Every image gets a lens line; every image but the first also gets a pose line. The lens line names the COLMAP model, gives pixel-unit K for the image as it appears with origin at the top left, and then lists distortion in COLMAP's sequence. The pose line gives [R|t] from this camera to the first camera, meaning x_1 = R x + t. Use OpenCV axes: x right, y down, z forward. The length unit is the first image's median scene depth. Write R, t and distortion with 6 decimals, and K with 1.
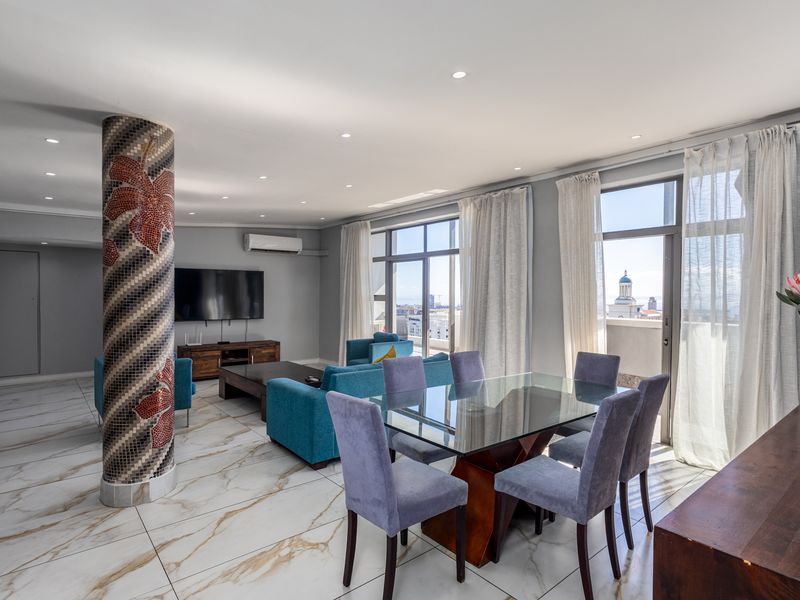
lens RADIAL K [[429.1, 0, 399.9], [0, 429.1, 301.1], [0, 0, 1]] dist [0.000234, 0.002493]
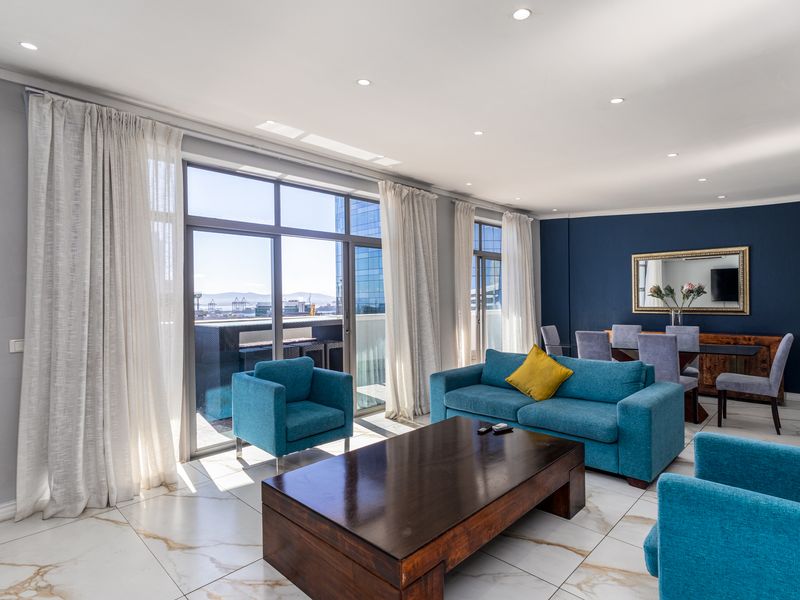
lens RADIAL K [[429.1, 0, 394.8], [0, 429.1, 294.7], [0, 0, 1]] dist [0.000234, 0.002493]
pose [[-0.087934, 0.005796, 0.996109, -0.590153], [0.024540, 0.999692, -0.003651, -0.005304], [-0.995824, 0.024123, -0.088049, 0.881853]]
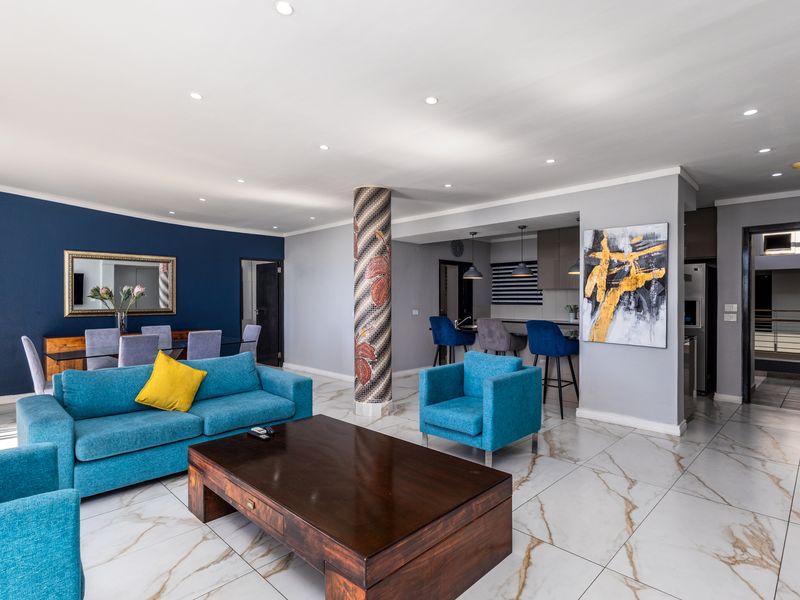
lens RADIAL K [[429.1, 0, 397.2], [0, 429.1, 305.1], [0, 0, 1]] dist [0.000234, 0.002493]
pose [[-0.996835, 0.000419, -0.079499, -0.250956], [-0.002040, 0.999522, 0.030847, -0.005967], [0.079474, 0.030912, -0.996358, 1.174084]]
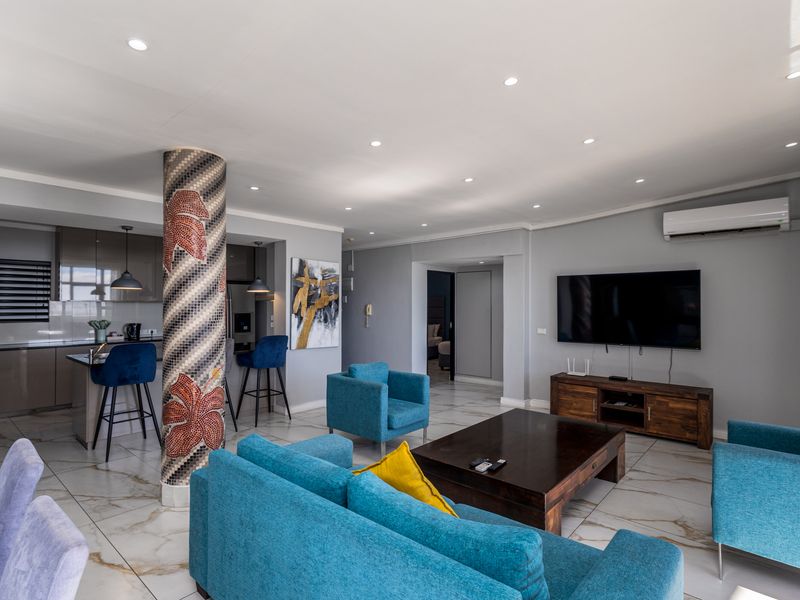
lens RADIAL K [[429.1, 0, 401.0], [0, 429.1, 299.3], [0, 0, 1]] dist [0.000234, 0.002493]
pose [[0.154288, -0.013371, -0.987935, 0.240082], [-0.016569, 0.999733, -0.016119, -0.014728], [0.987887, 0.018856, 0.154026, 0.594338]]
